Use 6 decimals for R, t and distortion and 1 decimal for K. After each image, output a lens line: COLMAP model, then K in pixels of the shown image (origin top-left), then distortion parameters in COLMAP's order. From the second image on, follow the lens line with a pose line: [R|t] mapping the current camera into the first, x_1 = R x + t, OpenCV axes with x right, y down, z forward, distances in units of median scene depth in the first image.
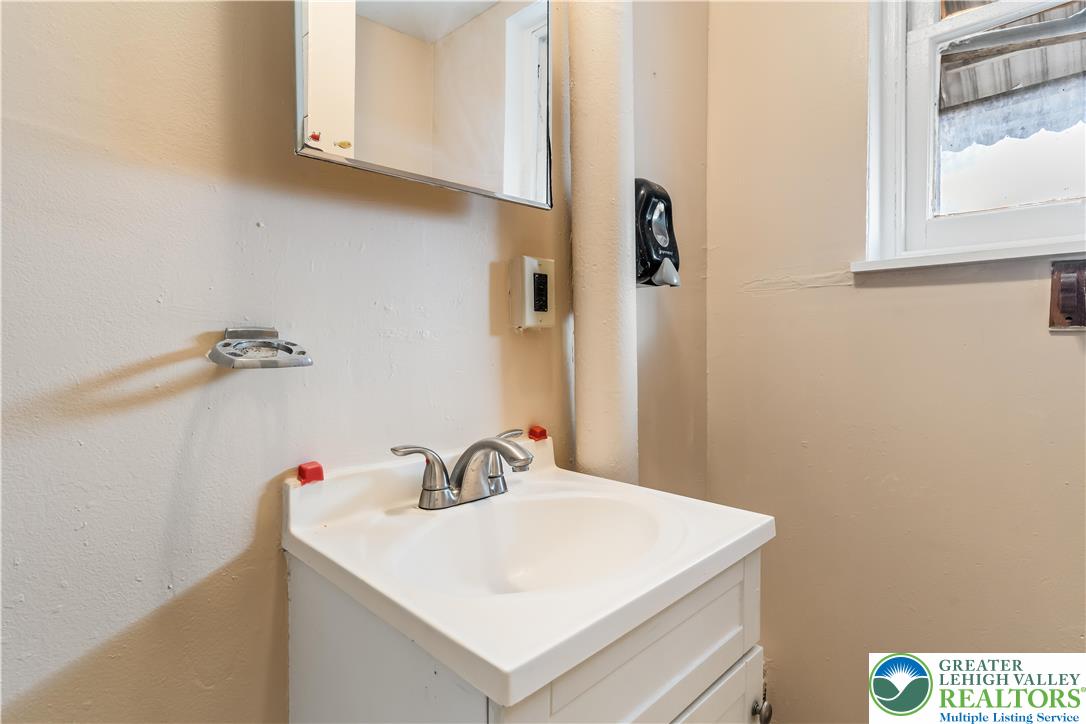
lens RADIAL K [[544.7, 0, 545.4], [0, 544.7, 360.7], [0, 0, 1]] dist [-0.002208, 0.001997]
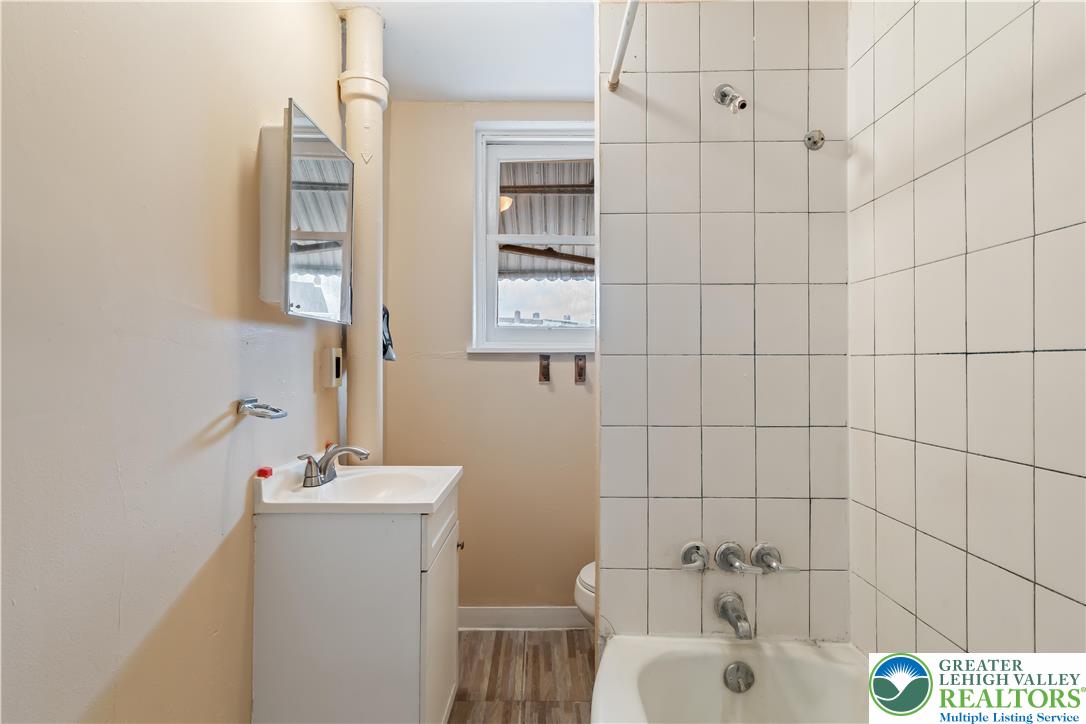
lens RADIAL K [[544.7, 0, 542.2], [0, 544.7, 361.7], [0, 0, 1]] dist [-0.002208, 0.001997]
pose [[0.714173, 0.012007, 0.699866, -0.964507], [0.010326, 0.999563, -0.027686, -0.105703], [-0.699893, 0.027000, 0.713737, -0.938526]]
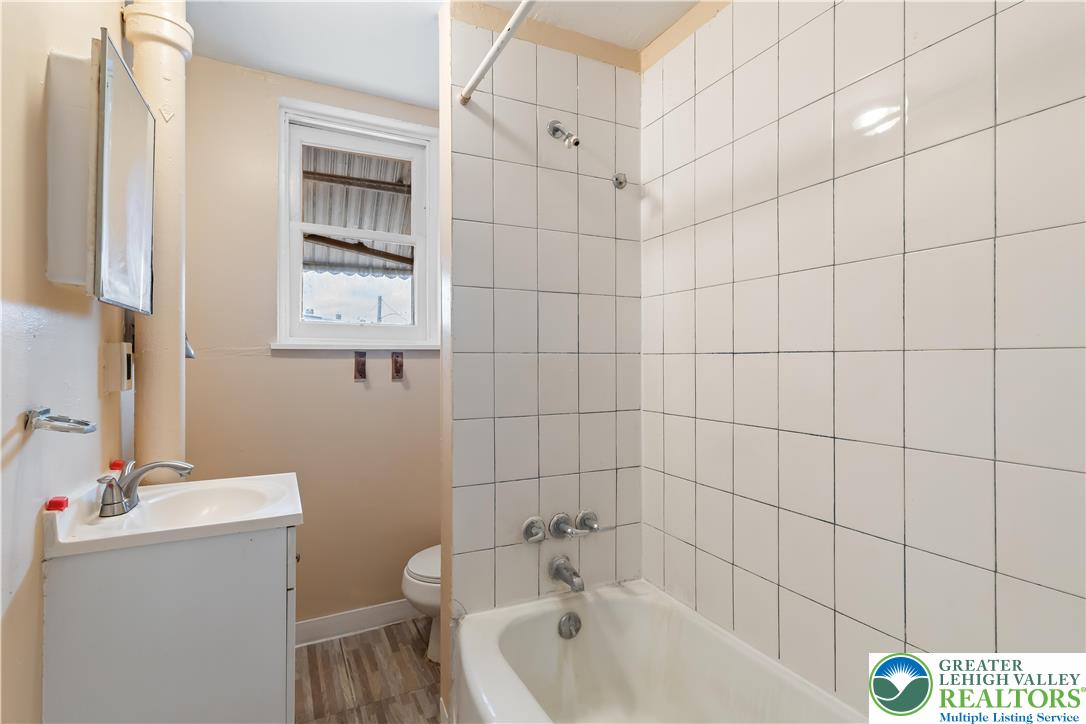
lens RADIAL K [[520.2, 0, 550.8], [0, 520.2, 360.1], [0, 0, 1]] dist [-0.001093, -0.000615]
pose [[0.303347, 0.007751, 0.952849, -1.220211], [0.022017, 0.999643, -0.015141, -0.116360], [-0.952626, 0.025572, 0.303068, -0.626948]]
